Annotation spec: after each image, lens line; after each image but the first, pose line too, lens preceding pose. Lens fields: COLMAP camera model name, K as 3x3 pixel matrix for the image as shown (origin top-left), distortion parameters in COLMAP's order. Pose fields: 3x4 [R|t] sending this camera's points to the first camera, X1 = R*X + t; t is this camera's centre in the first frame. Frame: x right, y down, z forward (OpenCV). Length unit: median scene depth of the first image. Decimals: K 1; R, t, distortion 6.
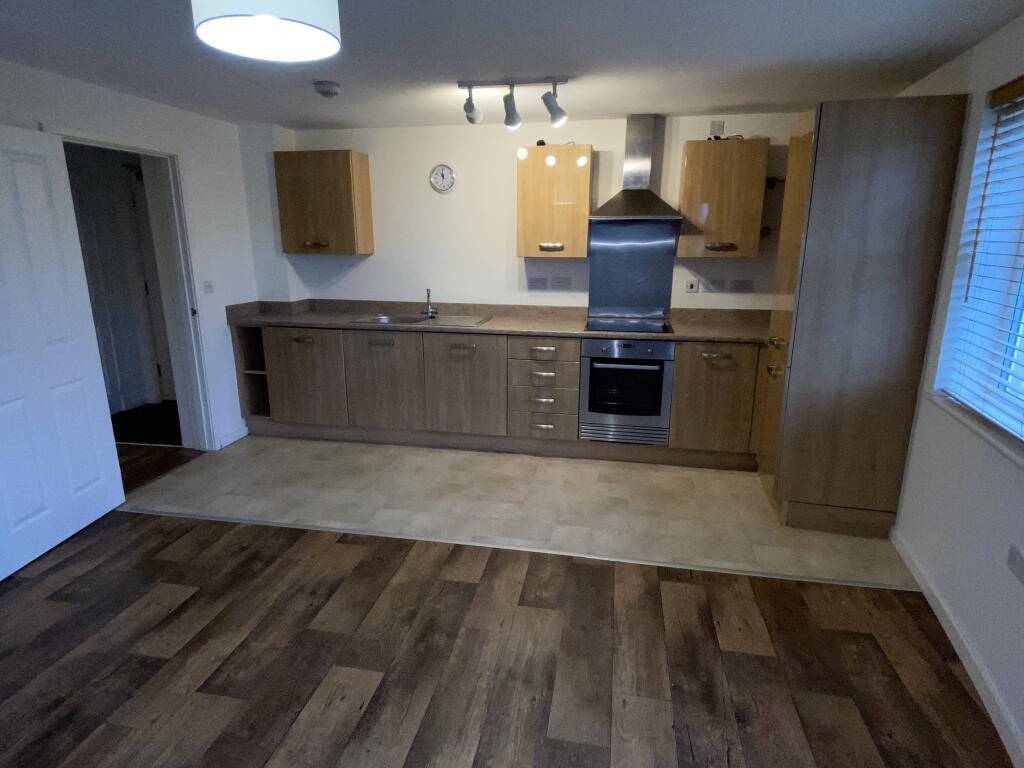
lens RADIAL K [[581.4, 0, 495.3], [0, 581.4, 388.6], [0, 0, 1]] dist [0.002936, -0.012909]
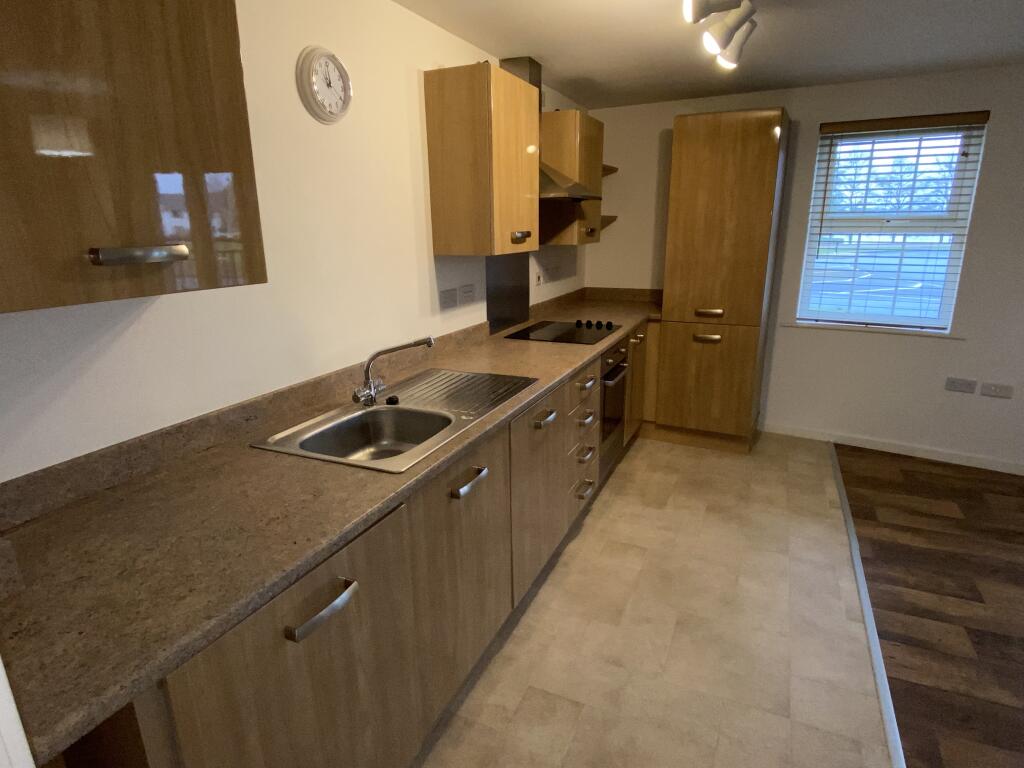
lens RADIAL K [[581.4, 0, 510.2], [0, 581.4, 380.8], [0, 0, 1]] dist [0.002936, -0.012909]
pose [[0.206413, -0.257574, 0.943954, -0.767466], [0.262141, 0.944020, 0.200270, -0.303571], [-0.942696, 0.206110, 0.262378, 1.180769]]
